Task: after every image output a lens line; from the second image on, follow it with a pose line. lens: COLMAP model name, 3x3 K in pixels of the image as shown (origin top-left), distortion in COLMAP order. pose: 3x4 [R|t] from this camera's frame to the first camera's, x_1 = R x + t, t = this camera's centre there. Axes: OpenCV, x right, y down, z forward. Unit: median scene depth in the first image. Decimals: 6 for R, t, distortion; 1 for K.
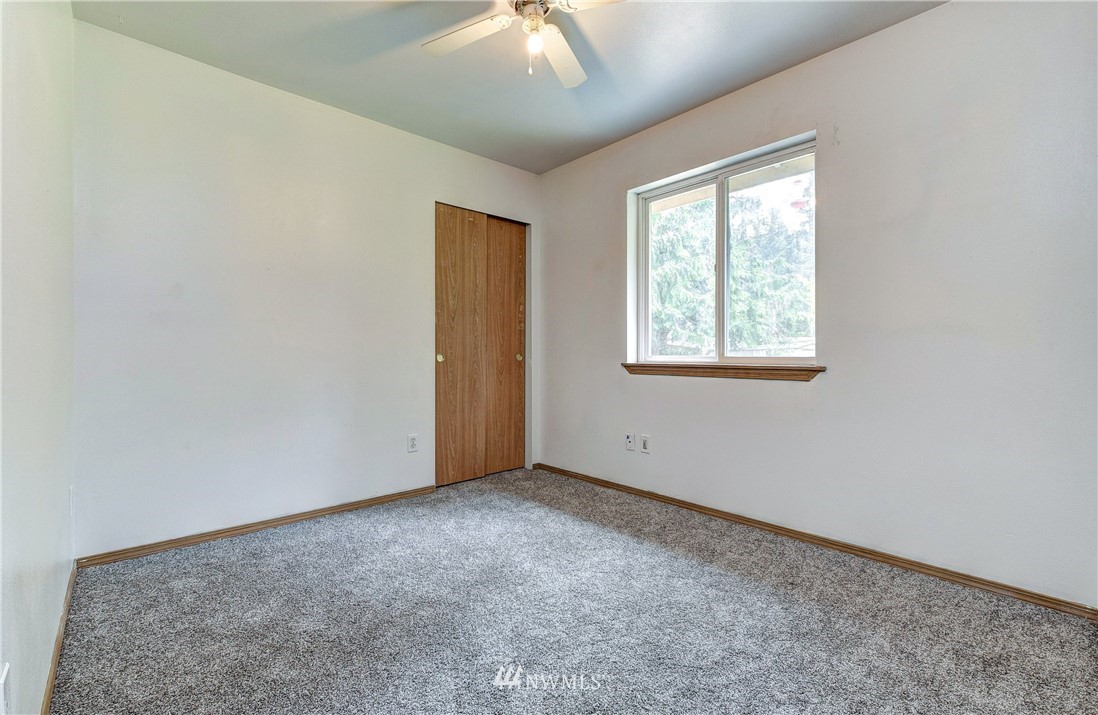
lens RADIAL K [[471.6, 0, 542.1], [0, 471.6, 356.3], [0, 0, 1]] dist [-0.000792, -0.000822]
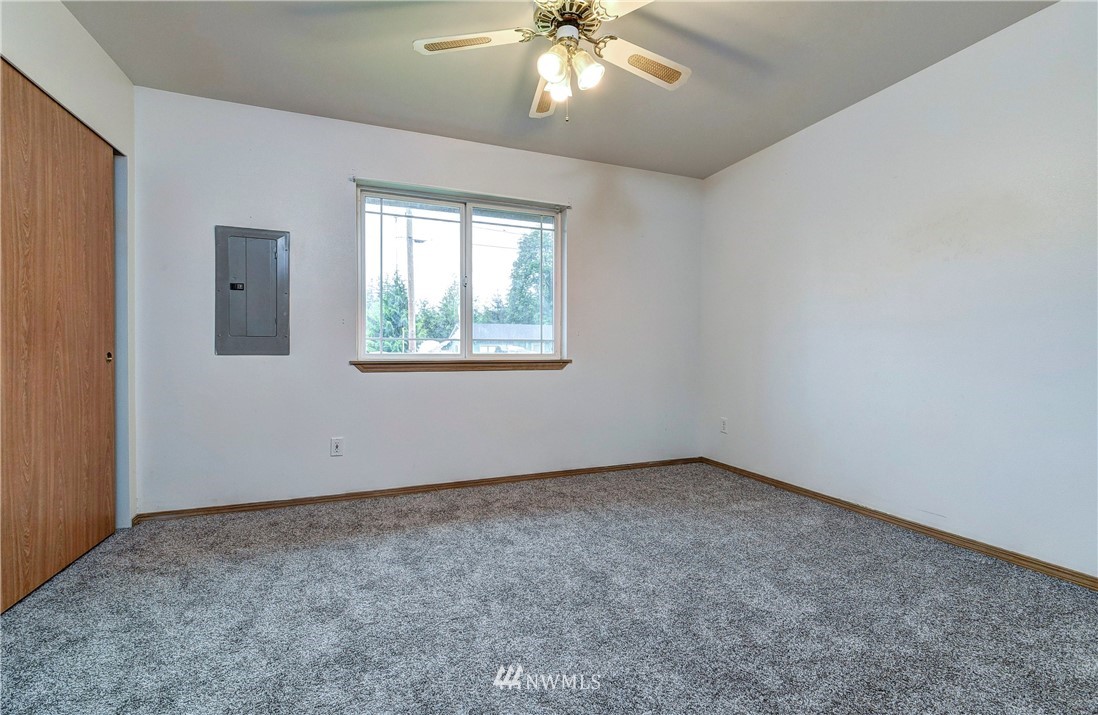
lens RADIAL K [[471.6, 0, 542.1], [0, 471.6, 356.3], [0, 0, 1]] dist [-0.000792, -0.000822]
pose [[0.362501, -0.010650, 0.931922, -0.707386], [0.006346, 0.999940, 0.008959, -0.003520], [-0.931962, 0.002666, 0.362547, 0.364185]]
